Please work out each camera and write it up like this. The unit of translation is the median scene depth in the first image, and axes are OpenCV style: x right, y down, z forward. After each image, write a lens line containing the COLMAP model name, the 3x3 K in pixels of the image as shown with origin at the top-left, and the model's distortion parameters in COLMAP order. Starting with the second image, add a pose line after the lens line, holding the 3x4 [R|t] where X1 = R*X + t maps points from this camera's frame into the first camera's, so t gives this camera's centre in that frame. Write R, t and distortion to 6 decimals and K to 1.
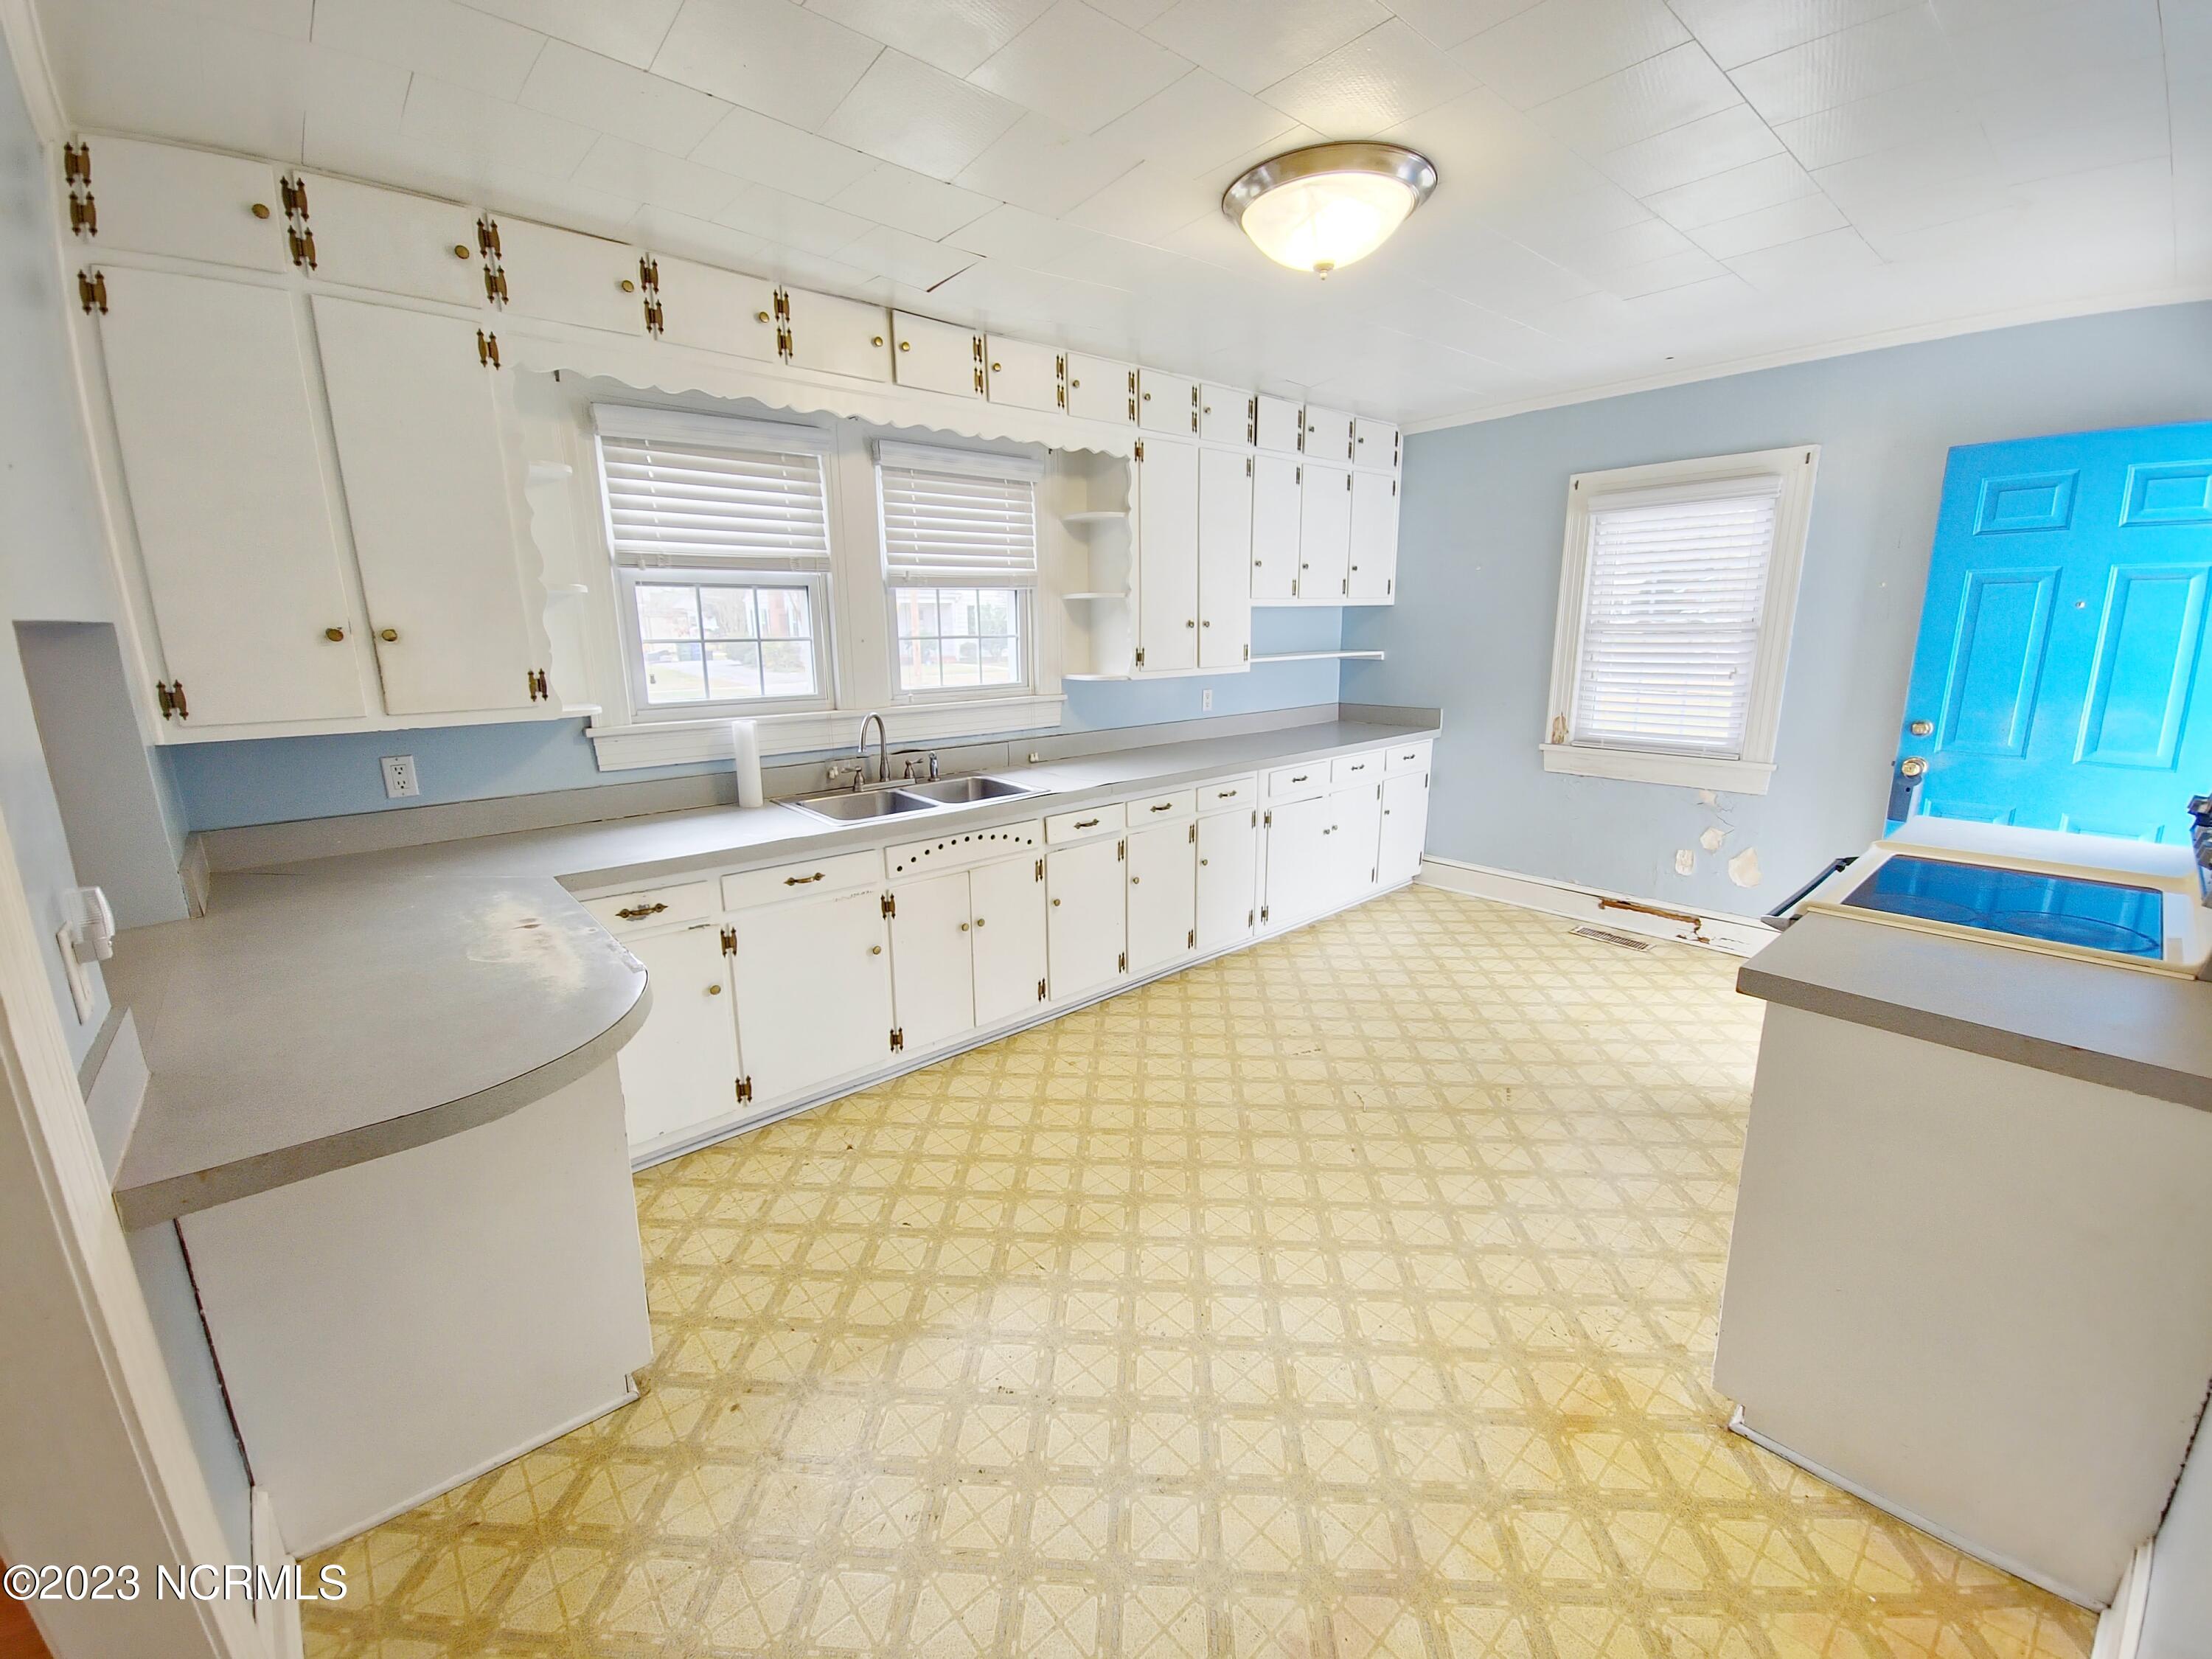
lens RADIAL K [[914.6, 0, 1105.1], [0, 914.6, 826.7], [0, 0, 1]] dist [0.005984, -0.002198]
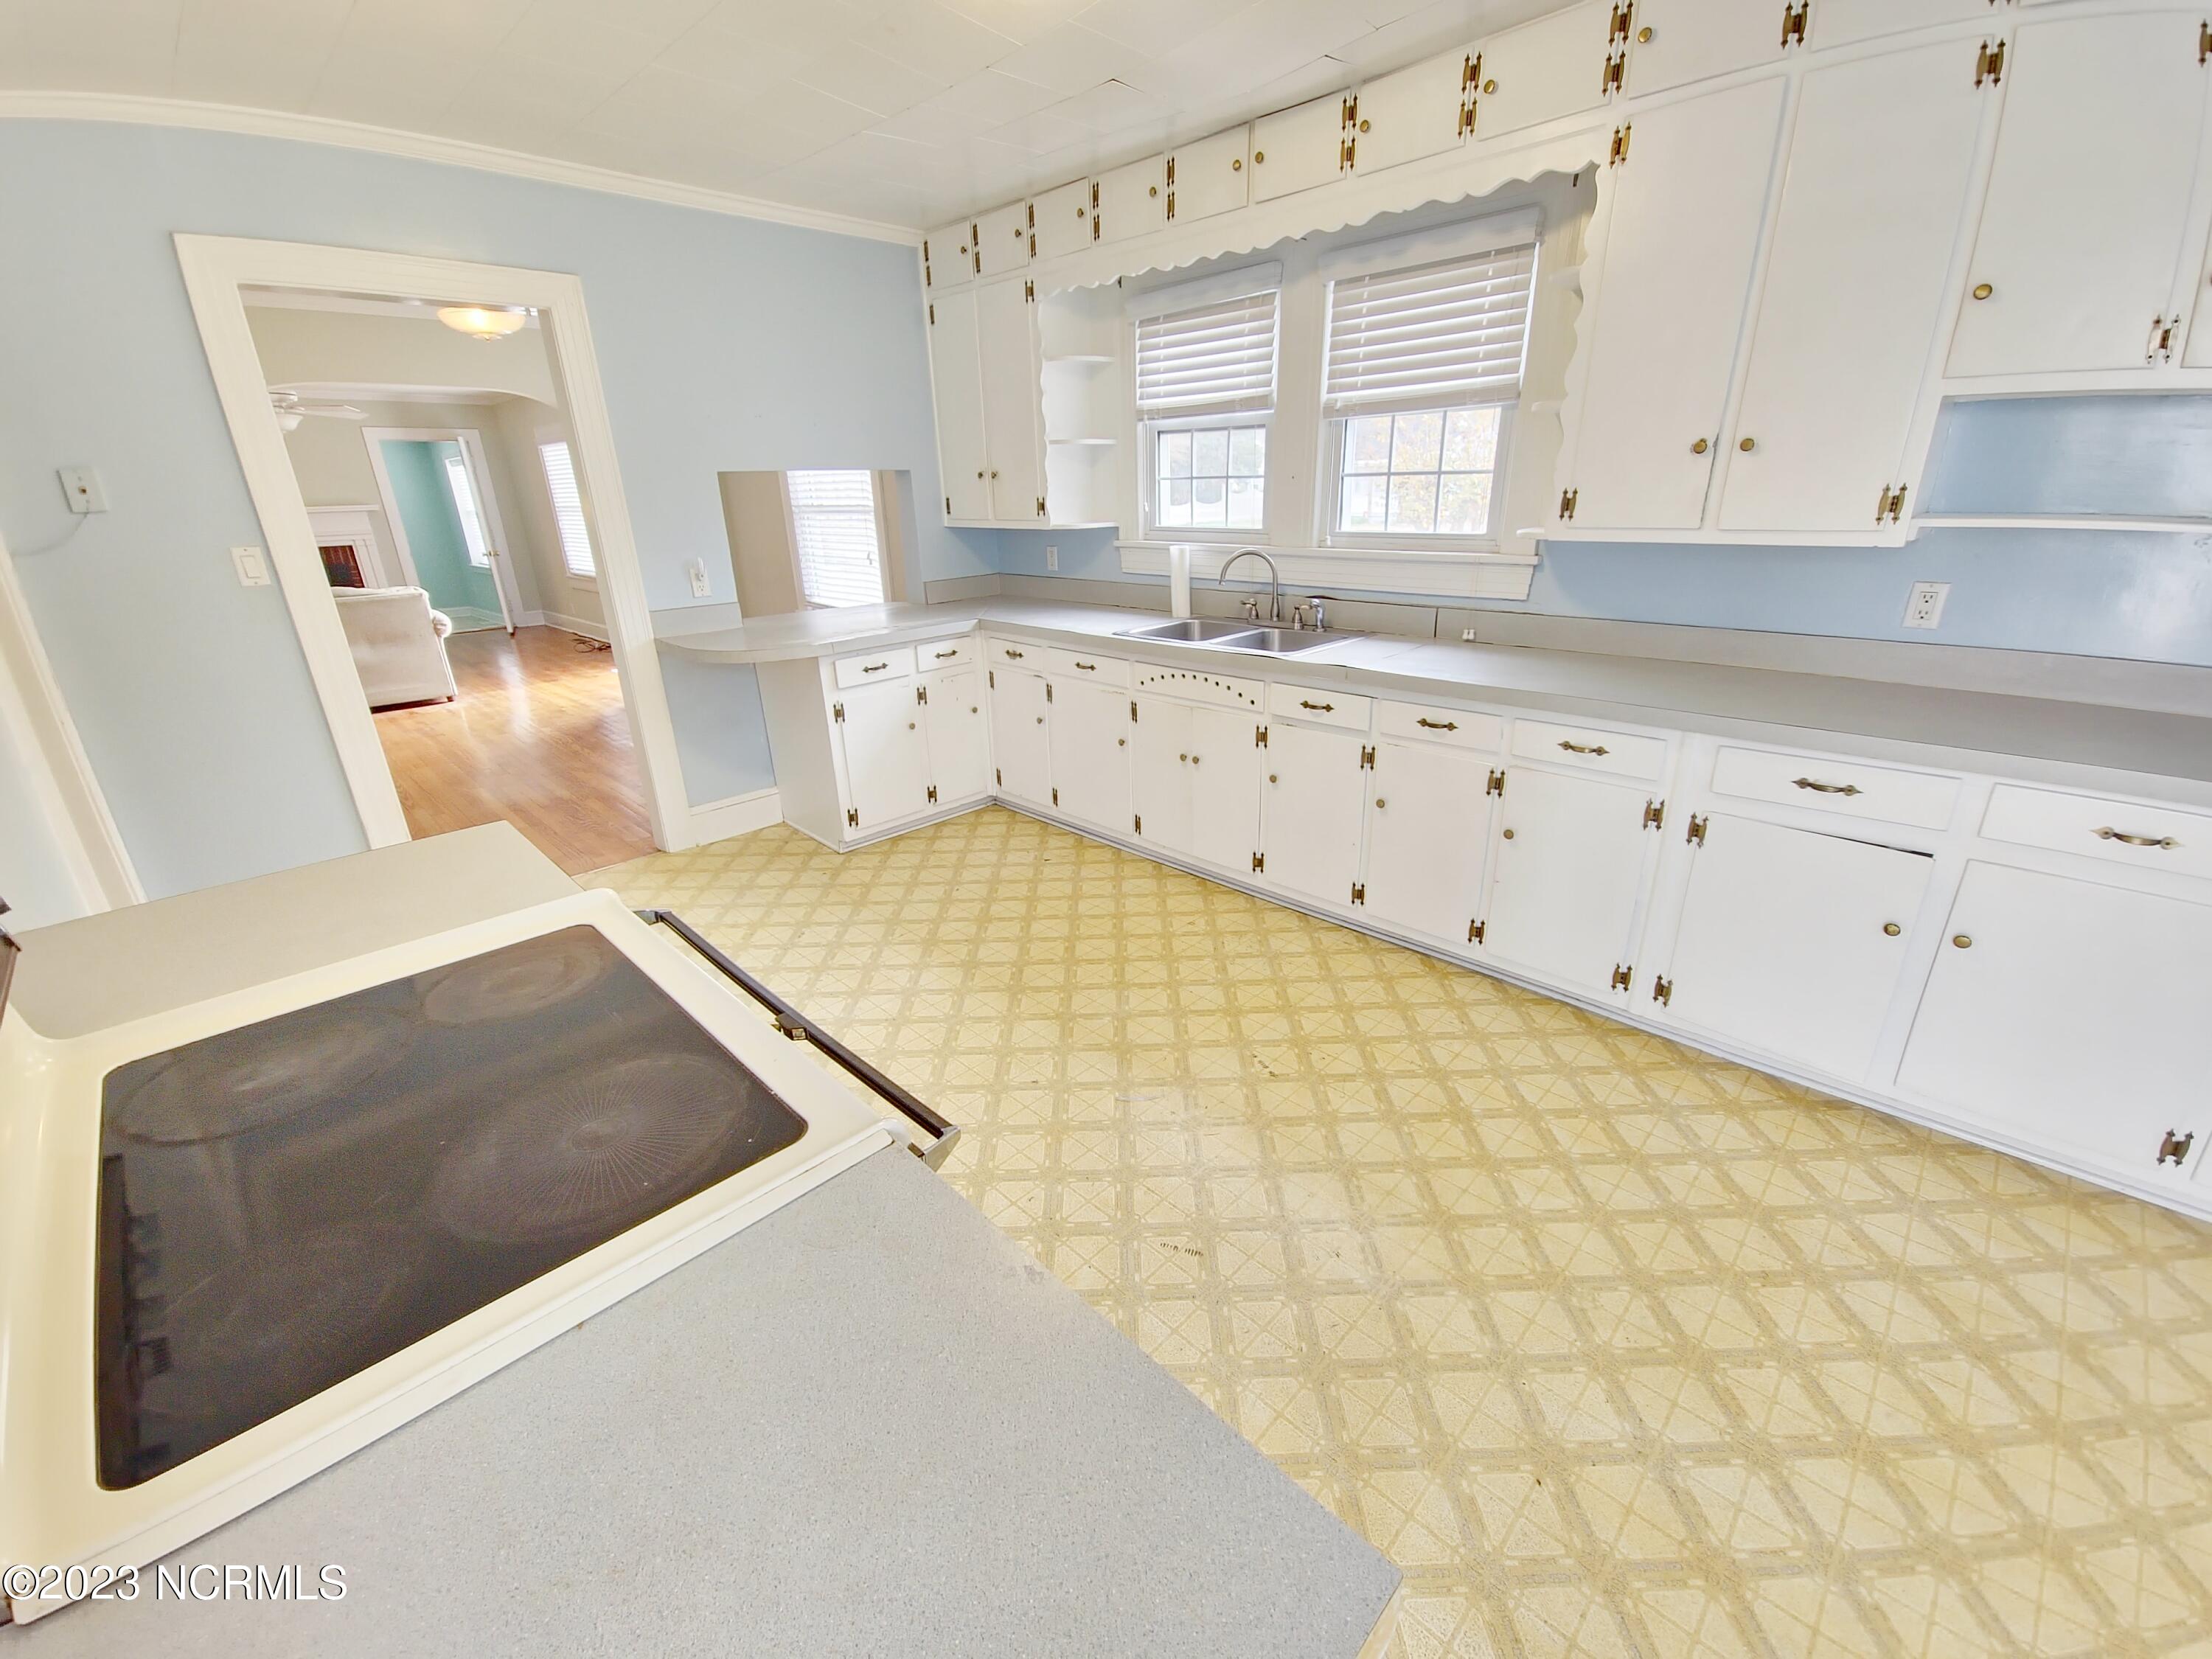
lens RADIAL K [[914.6, 0, 1104.1], [0, 914.6, 829.1], [0, 0, 1]] dist [0.005984, -0.002198]
pose [[0.051998, 0.367932, -0.928398, 0.857934], [-0.188217, 0.916605, 0.352717, -0.172923], [0.980750, 0.156400, 0.116913, 0.776819]]
